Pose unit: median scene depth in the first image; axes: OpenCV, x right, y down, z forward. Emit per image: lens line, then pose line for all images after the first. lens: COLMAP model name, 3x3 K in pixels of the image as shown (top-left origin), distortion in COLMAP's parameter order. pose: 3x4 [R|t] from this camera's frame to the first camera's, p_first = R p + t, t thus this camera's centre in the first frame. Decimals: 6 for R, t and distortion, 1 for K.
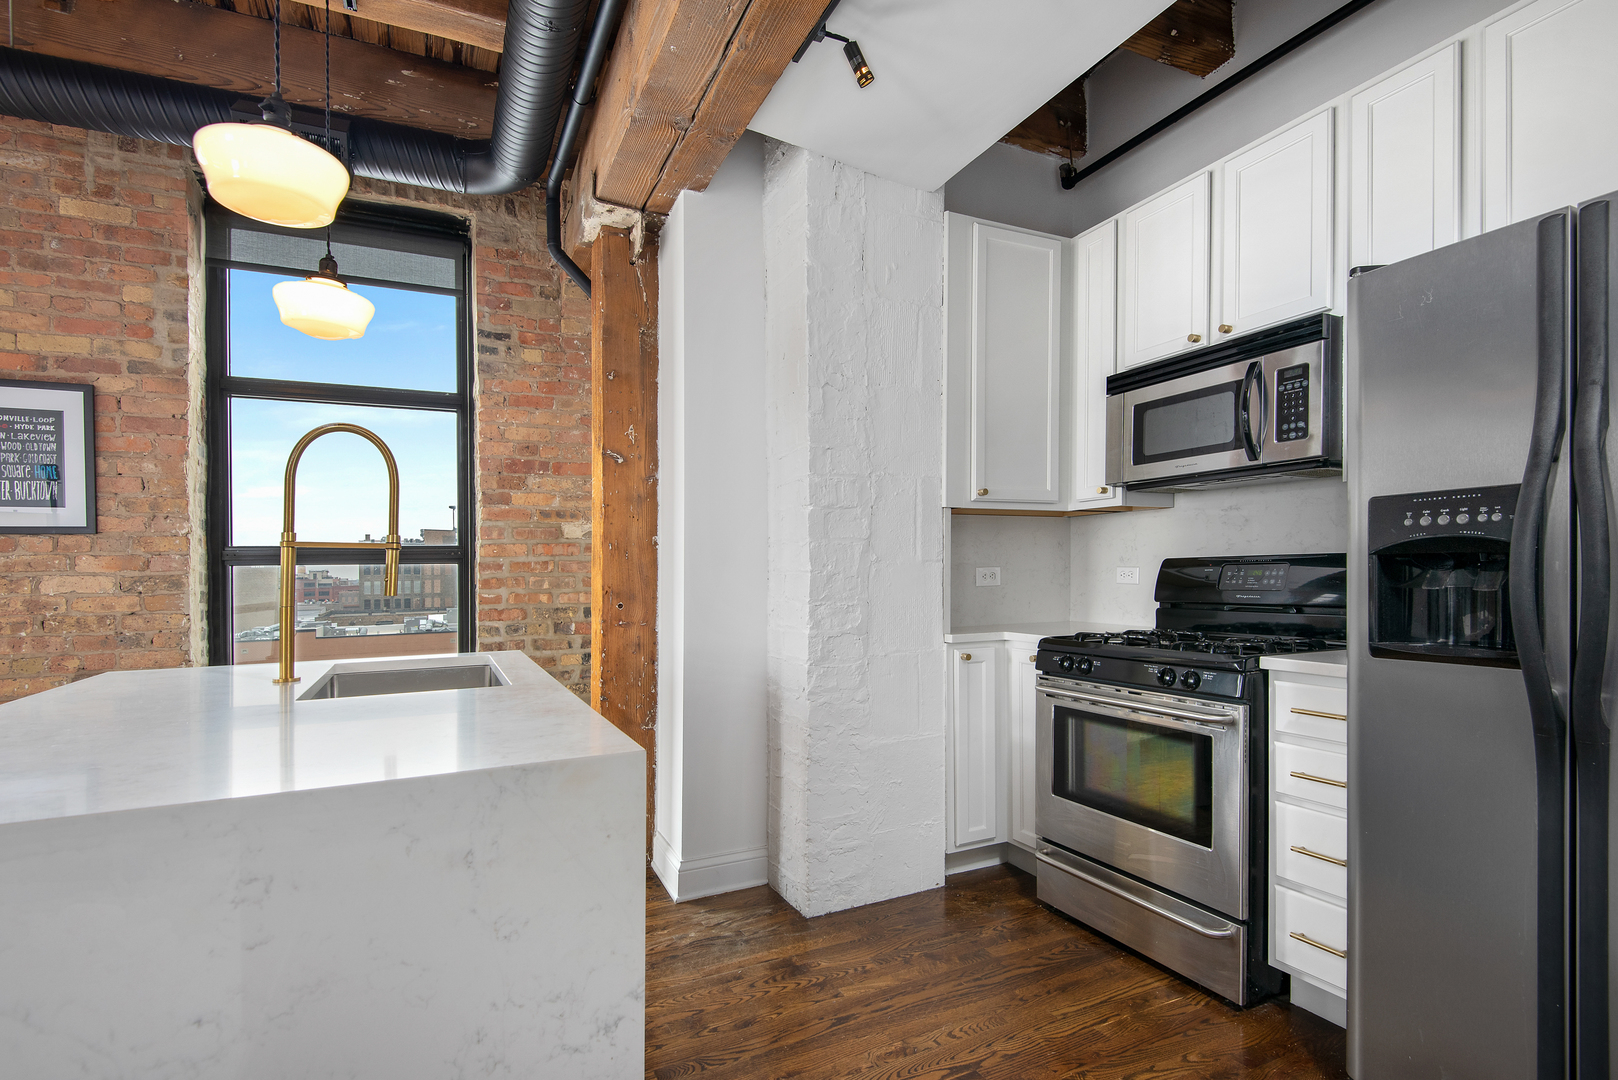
lens RADIAL K [[764.6, 0, 802.9], [0, 764.6, 578.5], [0, 0, 1]] dist [0.019413, 0.000010]
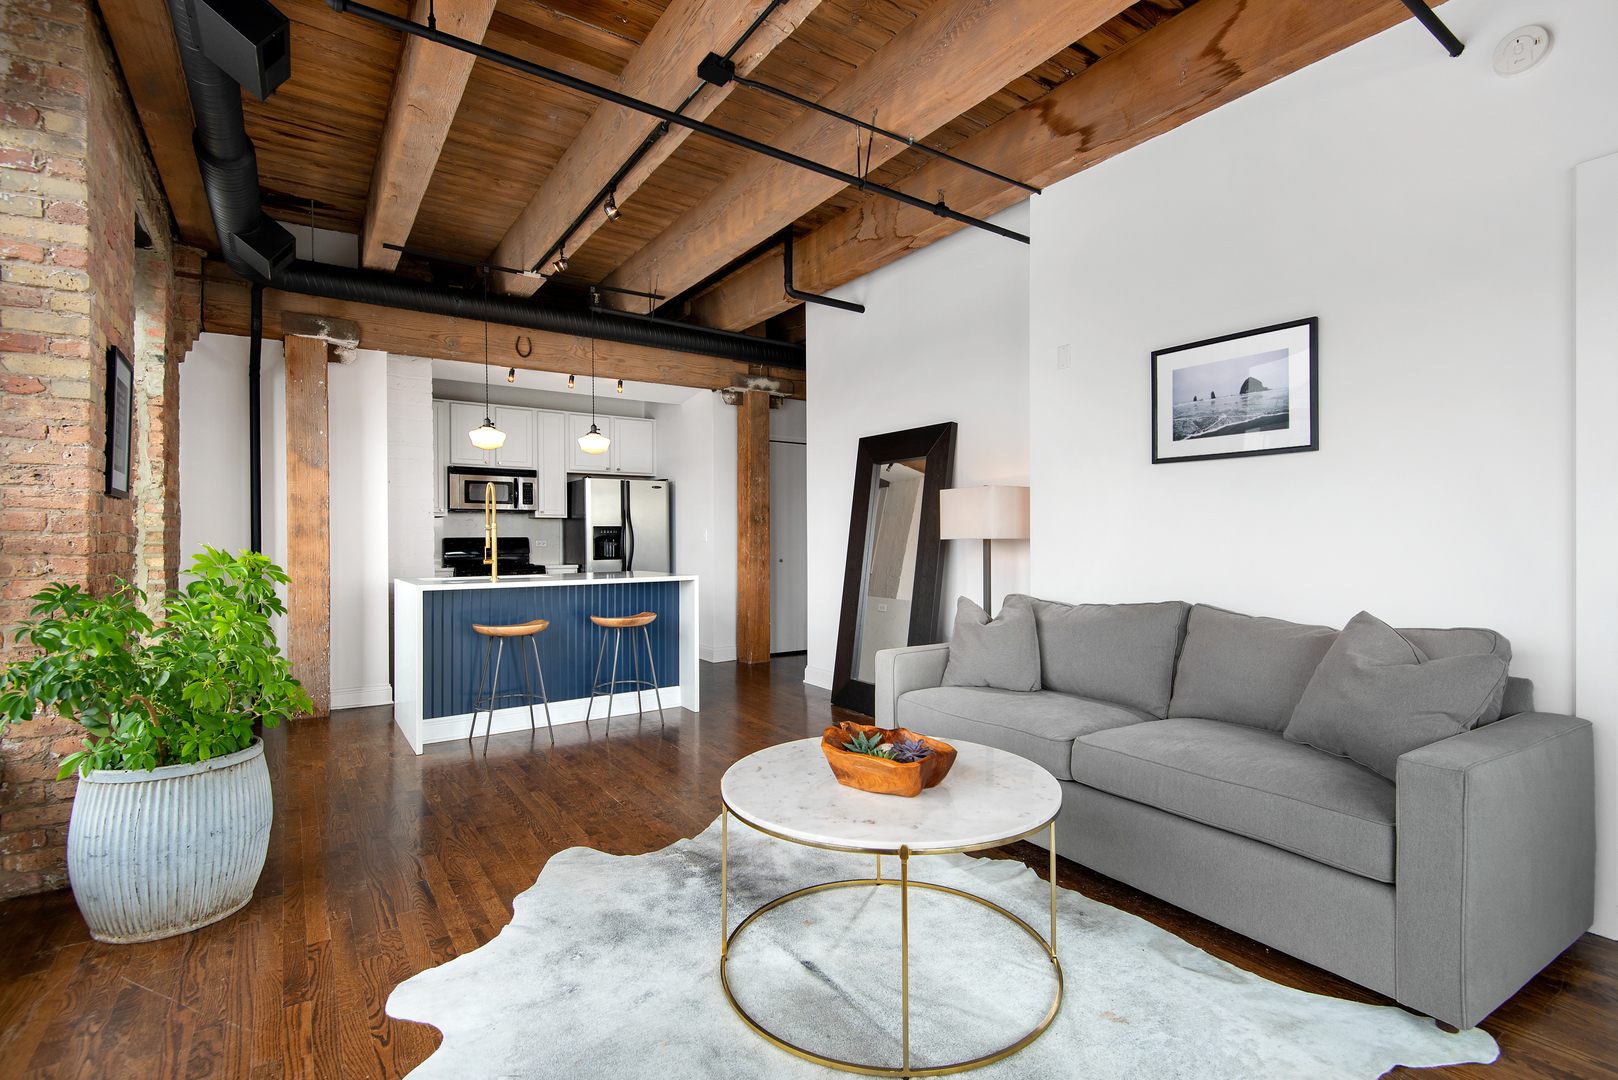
lens RADIAL K [[746.9, 0, 839.7], [0, 746.9, 539.7], [0, 0, 1]] dist [0.002052, -0.000102]
pose [[-0.177818, 0.013056, 0.983977, -1.756545], [0.015620, 0.999823, -0.010444, 0.021217], [-0.983939, 0.013512, -0.177990, 0.139075]]
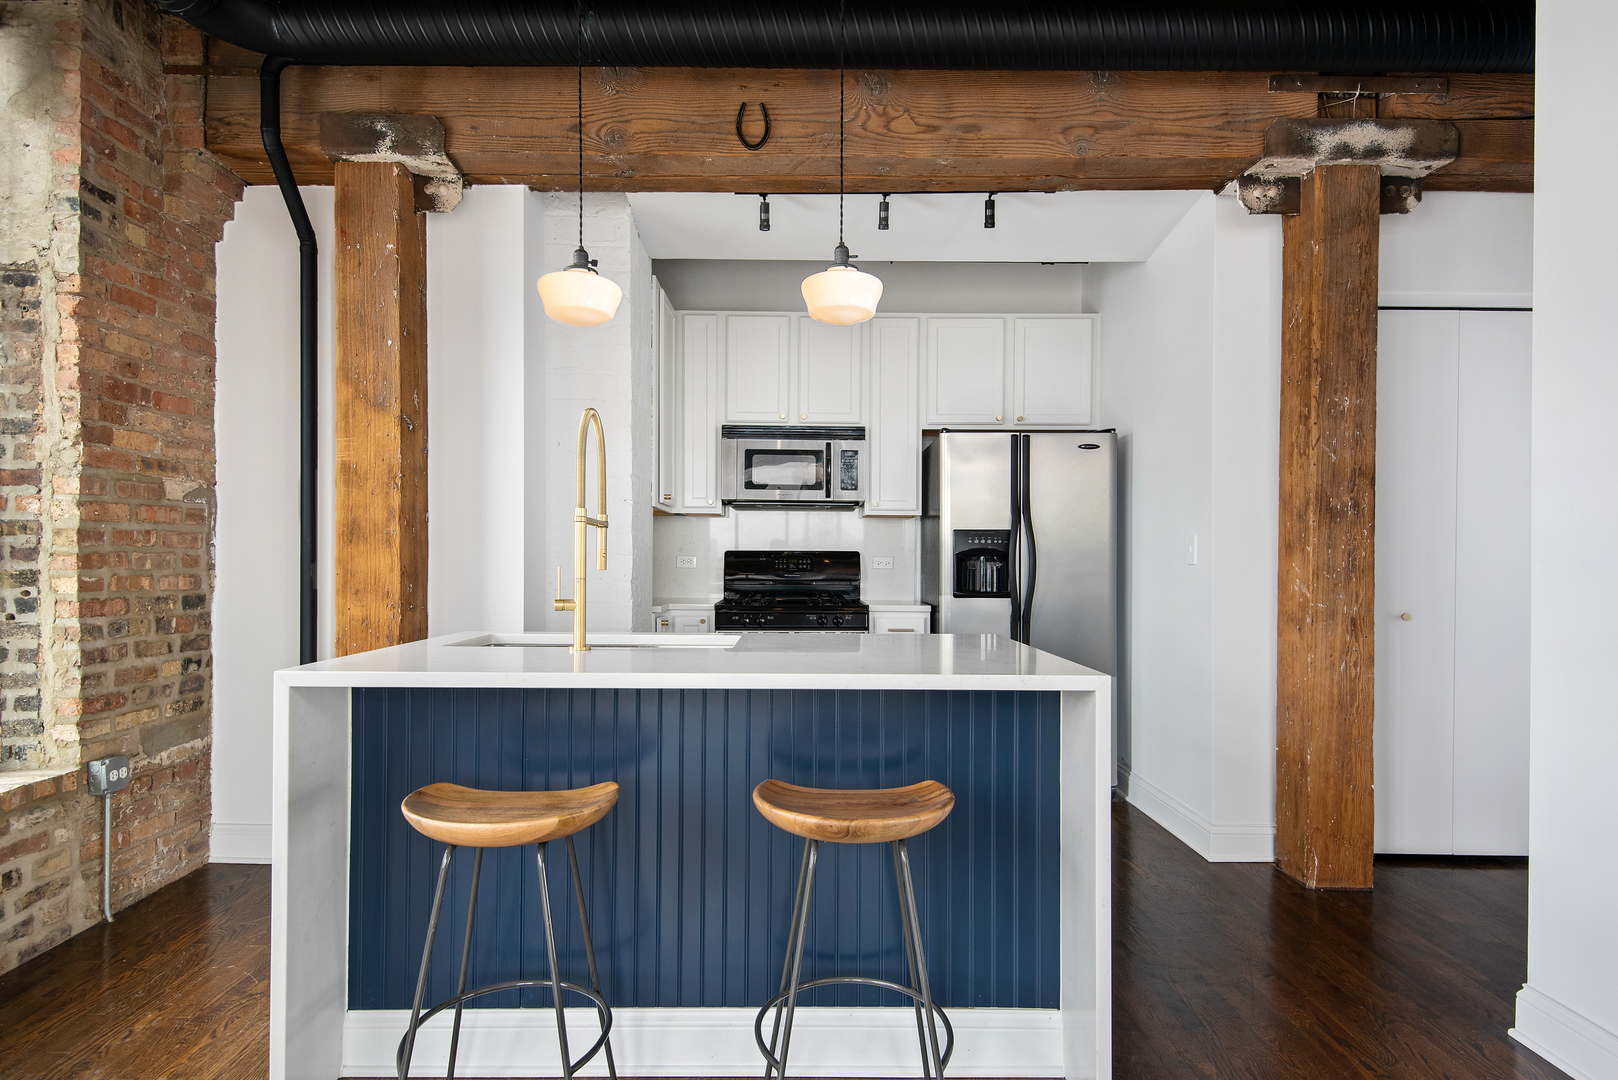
lens RADIAL K [[927.5, 0, 811.8], [0, 927.5, 557.6], [0, 0, 1]] dist [0.018769, -0.002876]
pose [[0.420975, 0.018687, 0.906880, -0.868481], [-0.006051, 0.999823, -0.017794, 0.014219], [-0.907052, 0.002003, 0.421013, 0.086610]]
